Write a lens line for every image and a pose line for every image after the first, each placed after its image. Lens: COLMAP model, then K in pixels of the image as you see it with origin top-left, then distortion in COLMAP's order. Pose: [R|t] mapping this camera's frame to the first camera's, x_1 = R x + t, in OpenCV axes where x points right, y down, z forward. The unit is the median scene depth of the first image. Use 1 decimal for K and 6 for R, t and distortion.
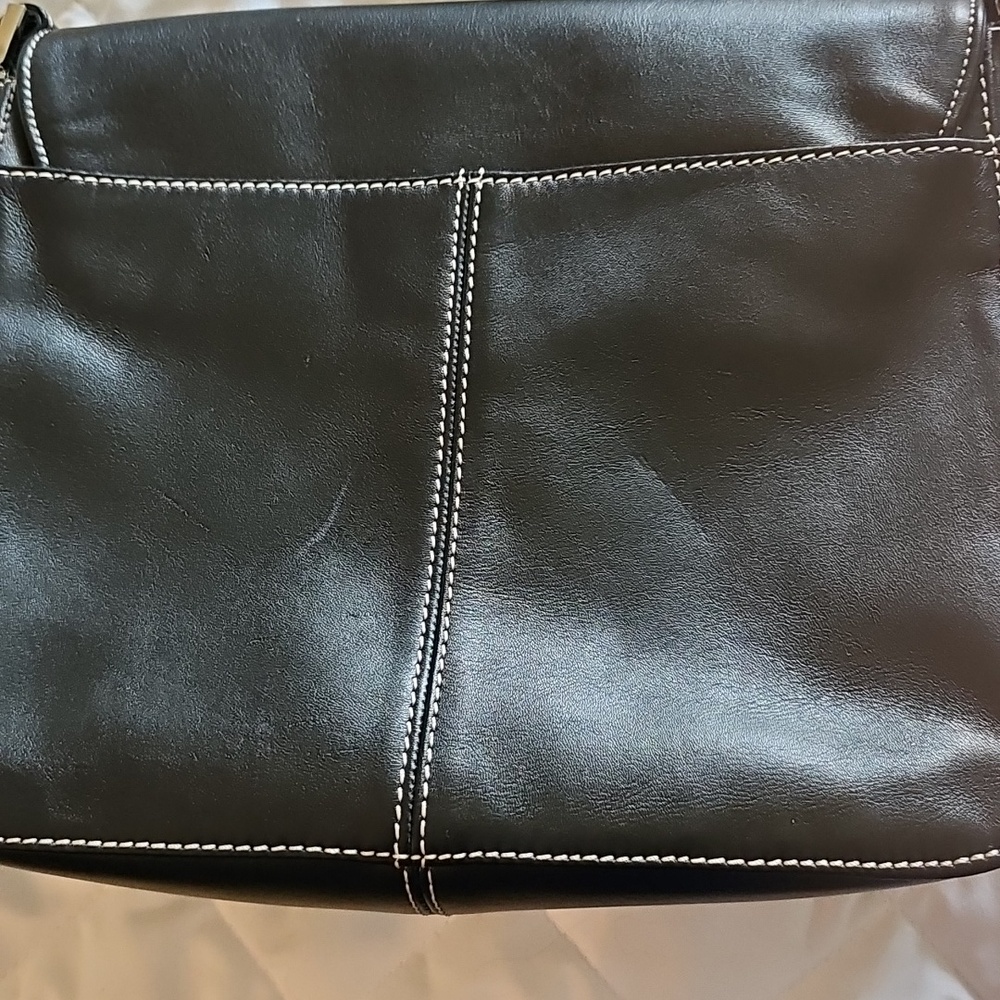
lens RADIAL K [[1214.6, 0, 500.0], [0, 1214.6, 500.0], [0, 0, 1]] dist [0.153459, -0.714619]
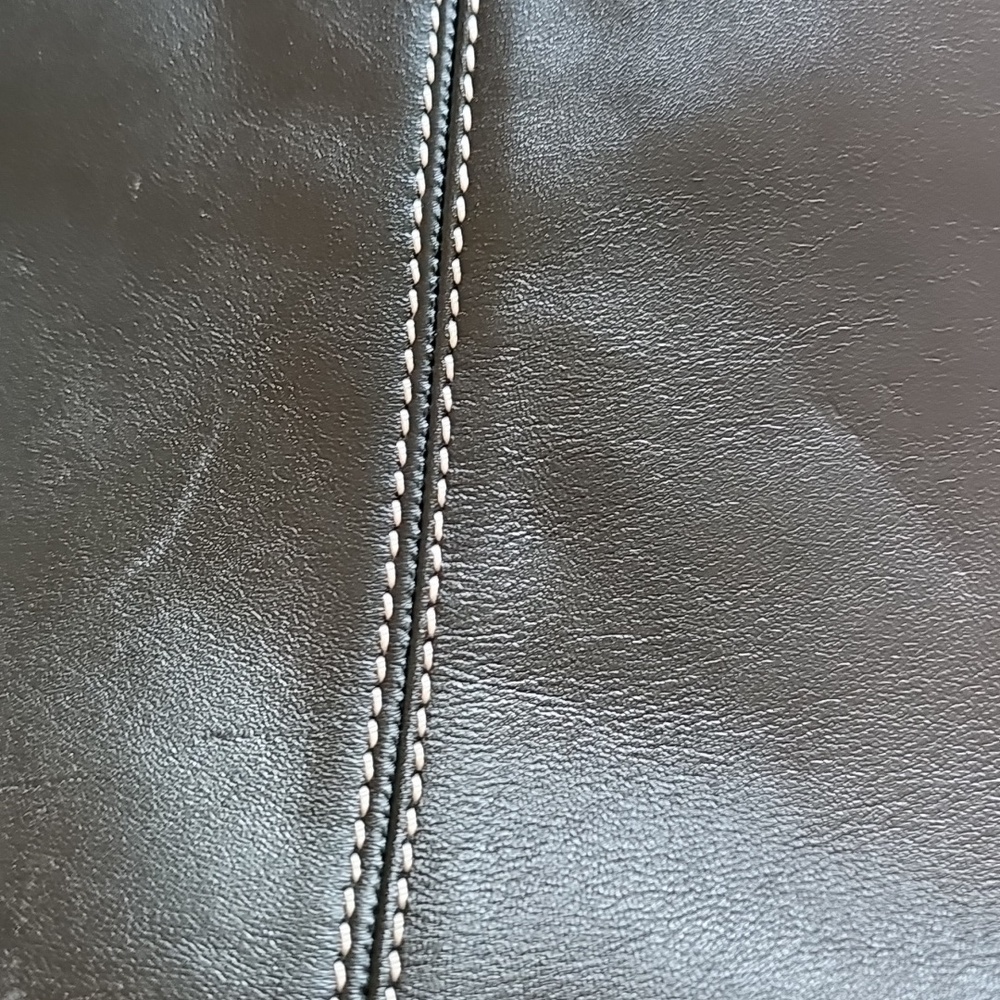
lens RADIAL K [[1214.6, 0, 500.0], [0, 1214.6, 500.0], [0, 0, 1]] dist [0.153459, -0.714619]
pose [[0.998857, 0.014710, 0.045479, -0.033897], [-0.019499, 0.994098, 0.106718, -0.046702], [-0.043641, -0.107483, 0.993249, 0.521327]]
